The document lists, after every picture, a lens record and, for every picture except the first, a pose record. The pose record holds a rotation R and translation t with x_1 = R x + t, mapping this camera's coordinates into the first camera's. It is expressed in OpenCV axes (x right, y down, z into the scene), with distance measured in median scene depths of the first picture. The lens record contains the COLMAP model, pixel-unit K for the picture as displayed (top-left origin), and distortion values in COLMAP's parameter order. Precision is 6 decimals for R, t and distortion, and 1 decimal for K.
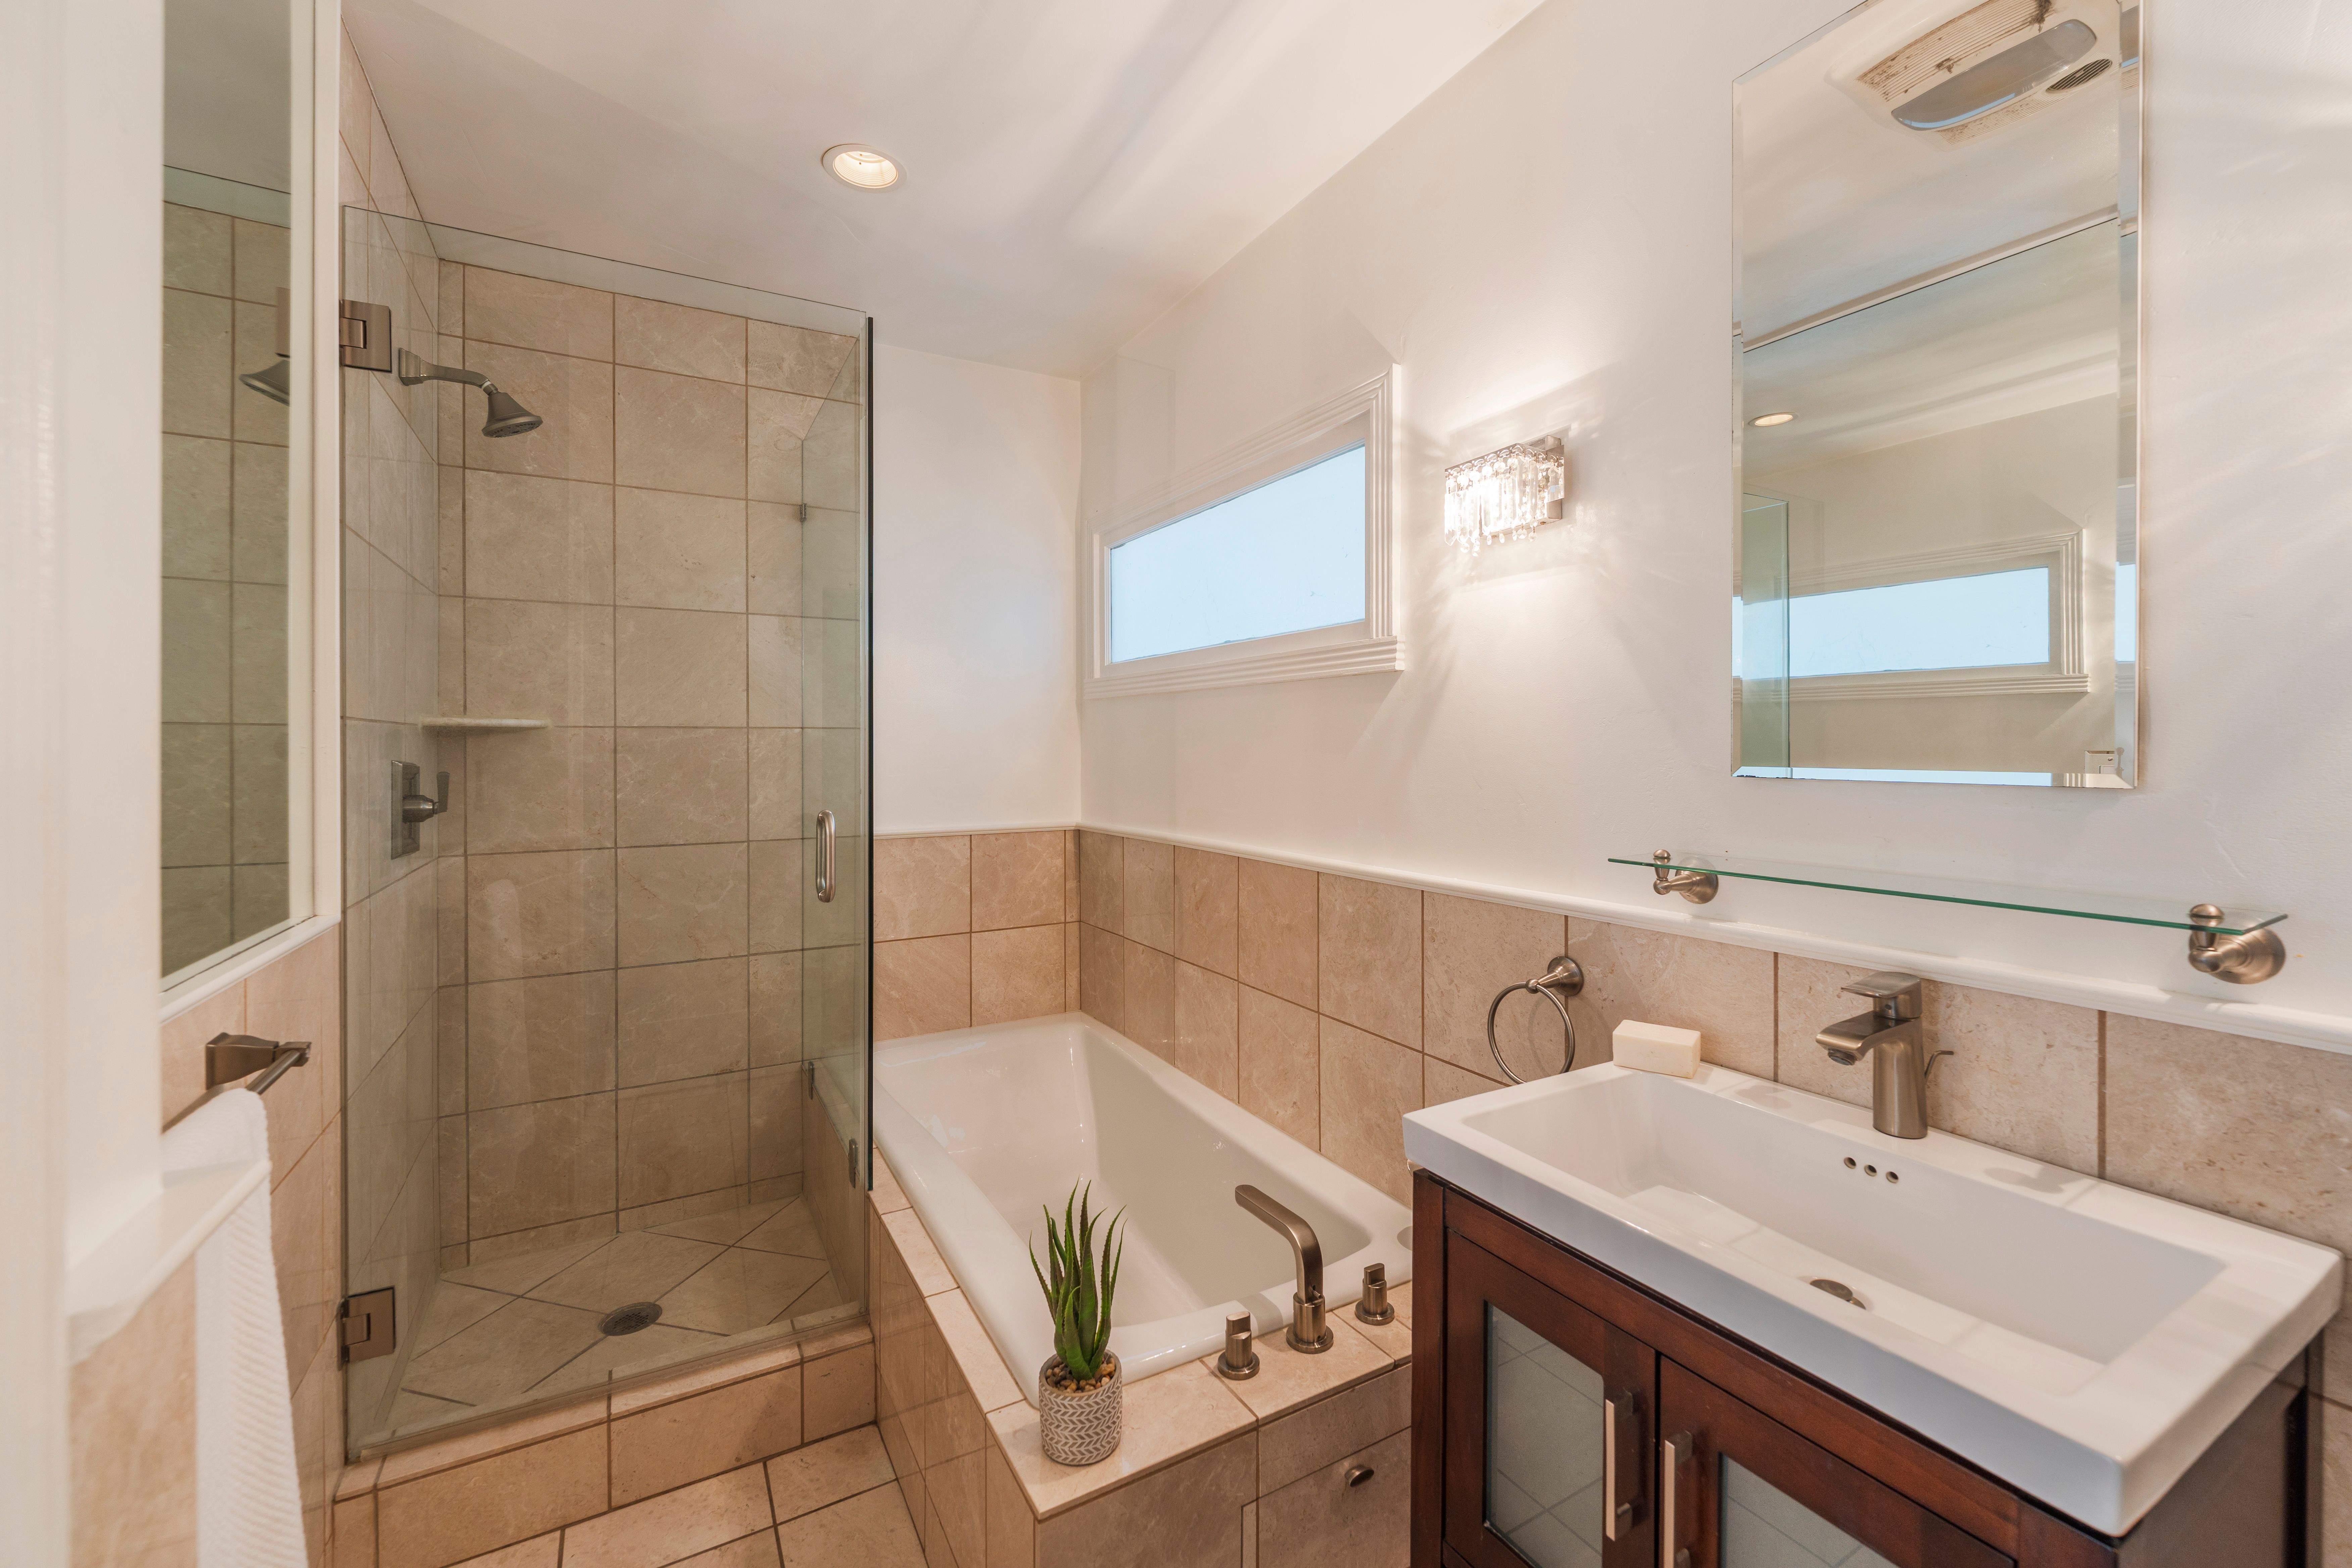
lens RADIAL K [[960.6, 0, 1179.0], [0, 960.6, 763.5], [0, 0, 1]] dist [0.000031, -0.000671]
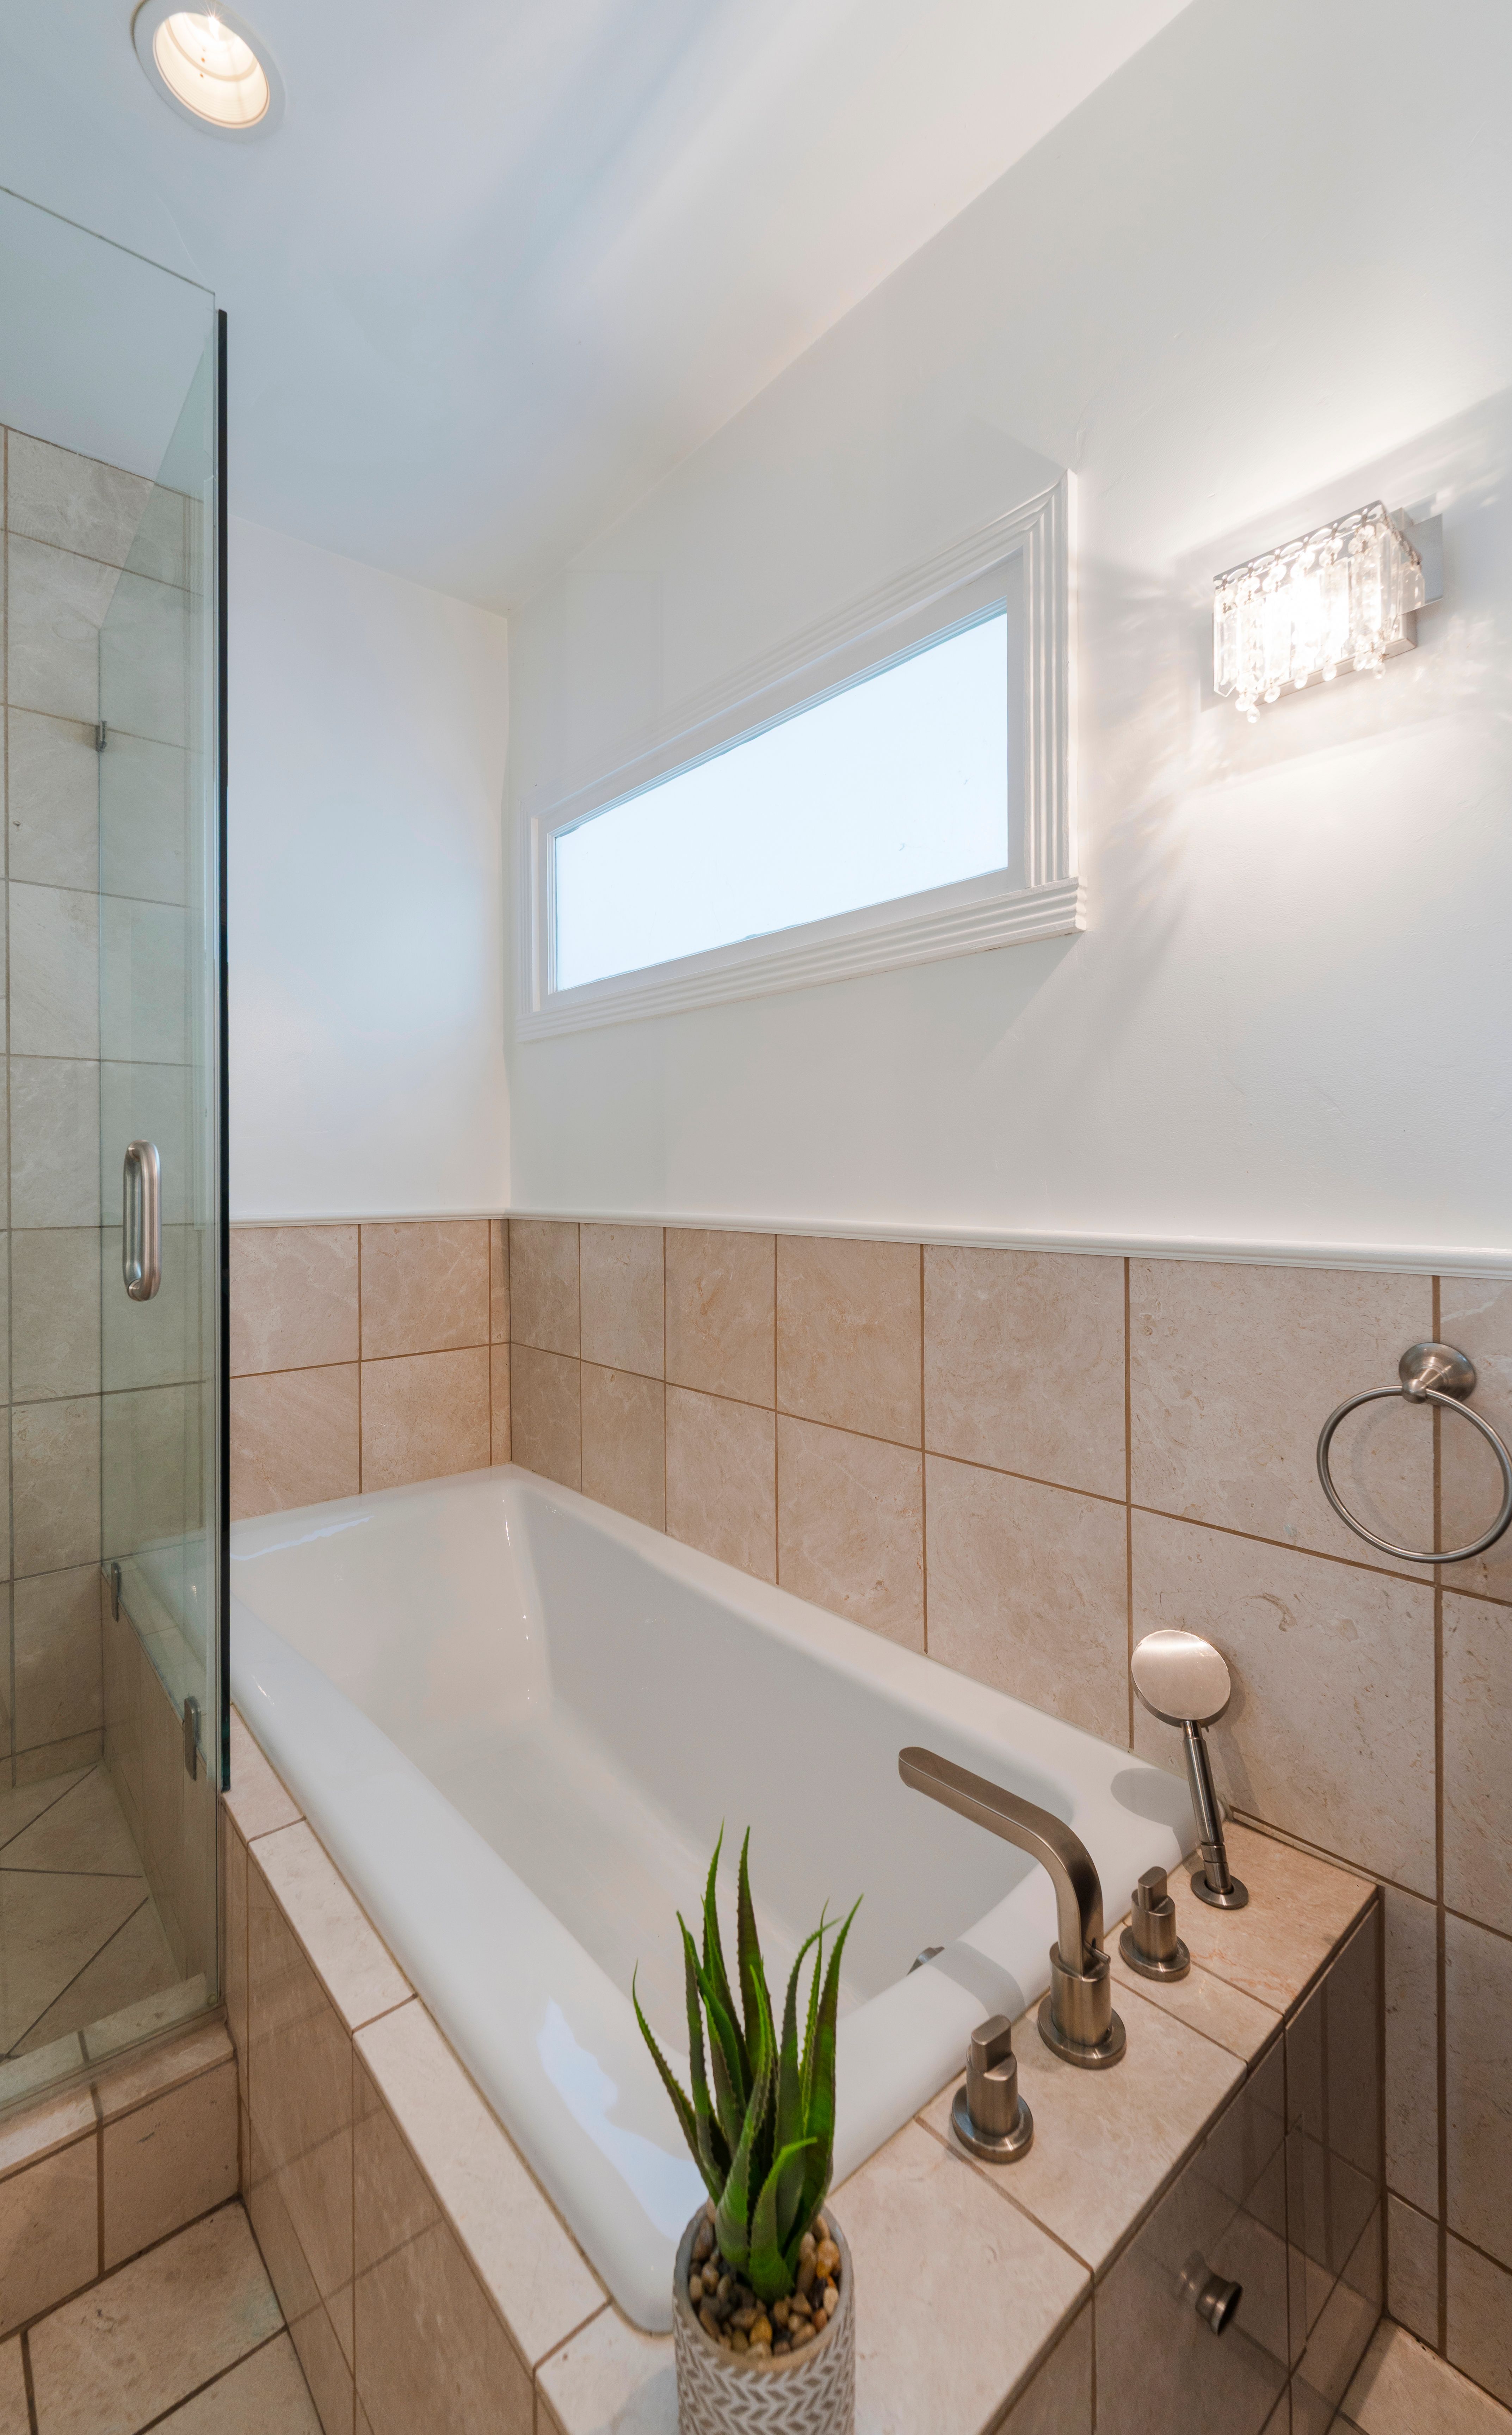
lens RADIAL K [[997.7, 0, 720.9], [0, 997.7, 1185.4], [0, 0, 1]] dist [-0.001889, 0.000546]
pose [[0.983845, -0.004209, 0.178971, -0.131869], [0.004925, 0.999982, -0.003560, 0.076747], [-0.178952, 0.004384, 0.983848, 0.345494]]
